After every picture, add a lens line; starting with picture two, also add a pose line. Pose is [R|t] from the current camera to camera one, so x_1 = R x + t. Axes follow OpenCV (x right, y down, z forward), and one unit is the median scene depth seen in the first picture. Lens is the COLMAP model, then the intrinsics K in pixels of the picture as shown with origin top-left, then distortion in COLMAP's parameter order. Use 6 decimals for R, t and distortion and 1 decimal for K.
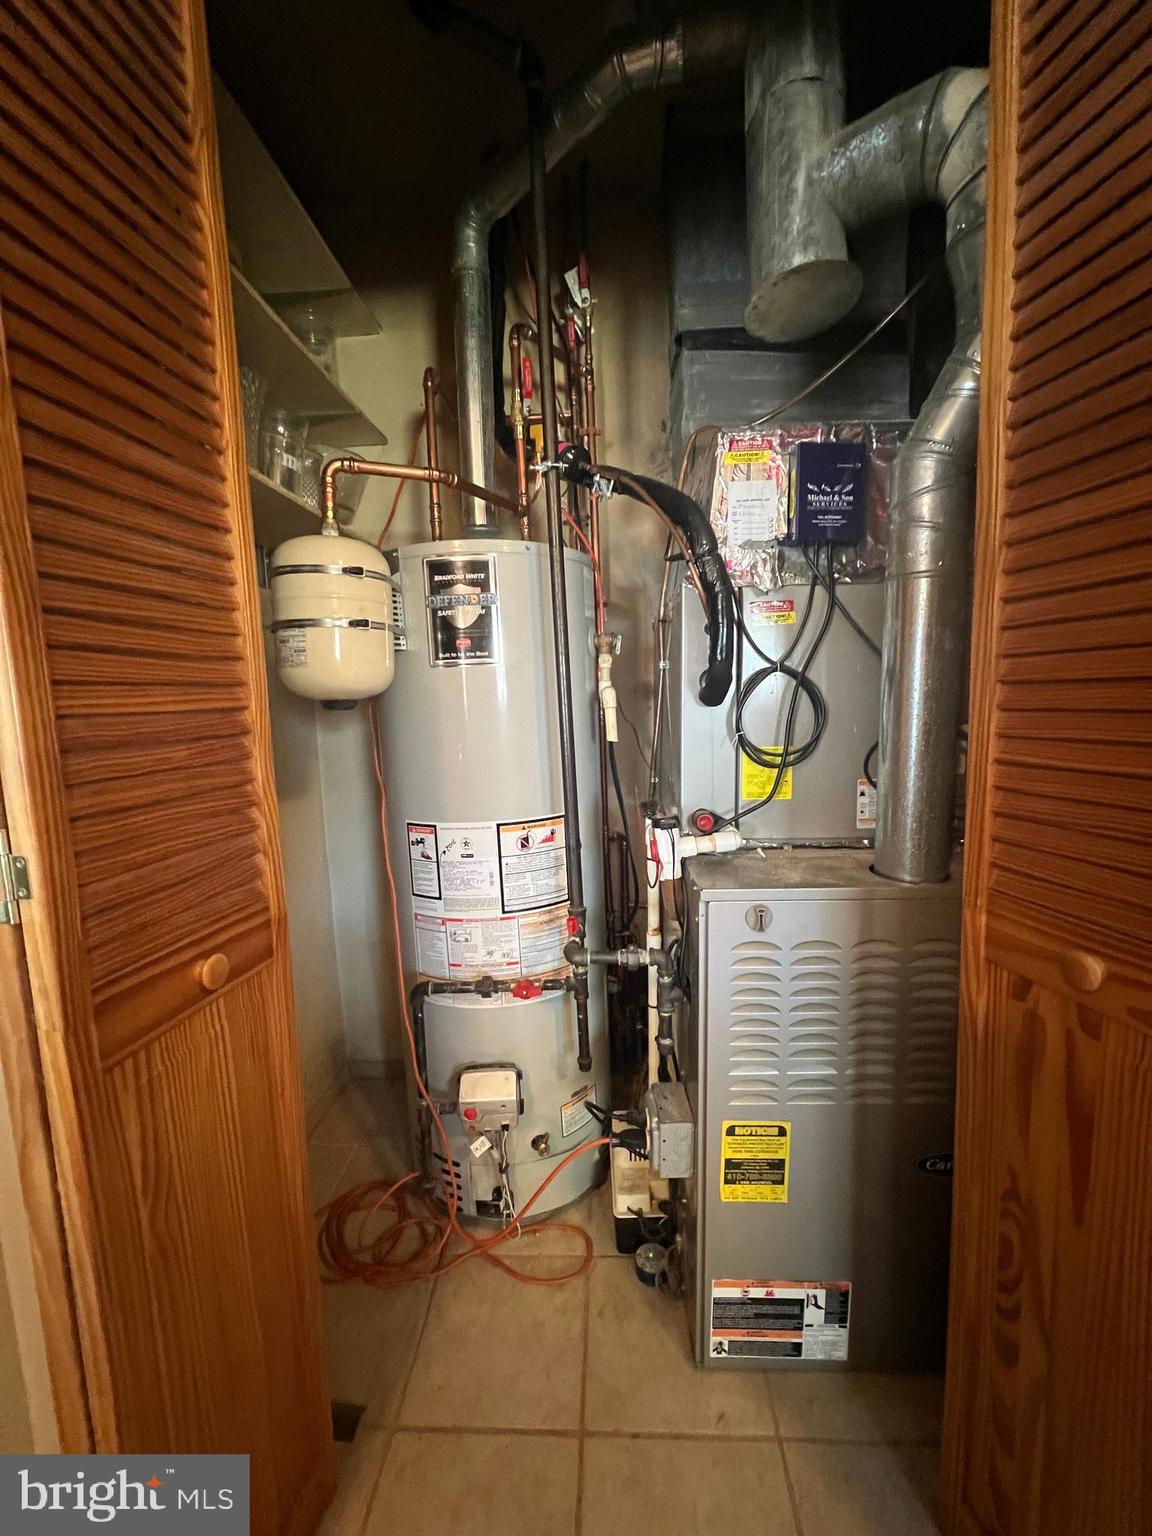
lens RADIAL K [[612.5, 0, 576.9], [0, 612.5, 766.6], [0, 0, 1]] dist [-0.004359, 0.001020]
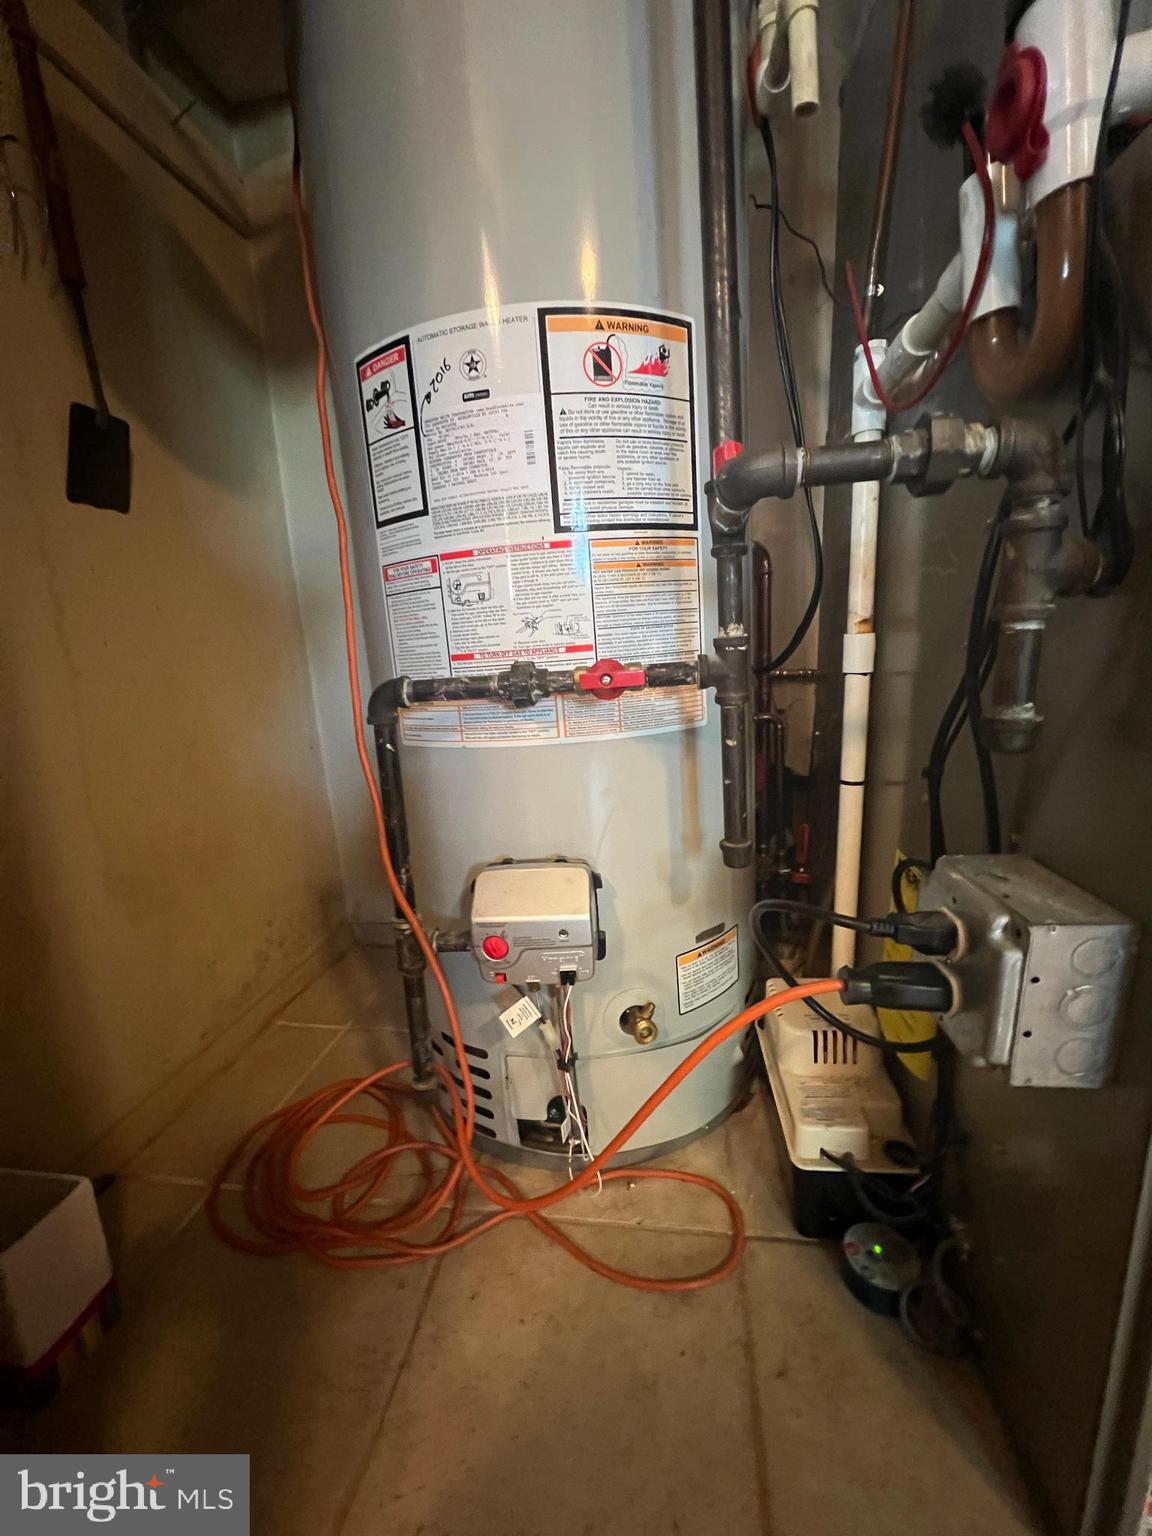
lens RADIAL K [[612.5, 0, 577.2], [0, 612.5, 767.6], [0, 0, 1]] dist [-0.004359, 0.001020]
pose [[0.993987, -0.004628, -0.109398, -0.057689], [0.014154, 0.996155, 0.086462, 0.390829], [0.108577, -0.087491, 0.990231, 0.548711]]
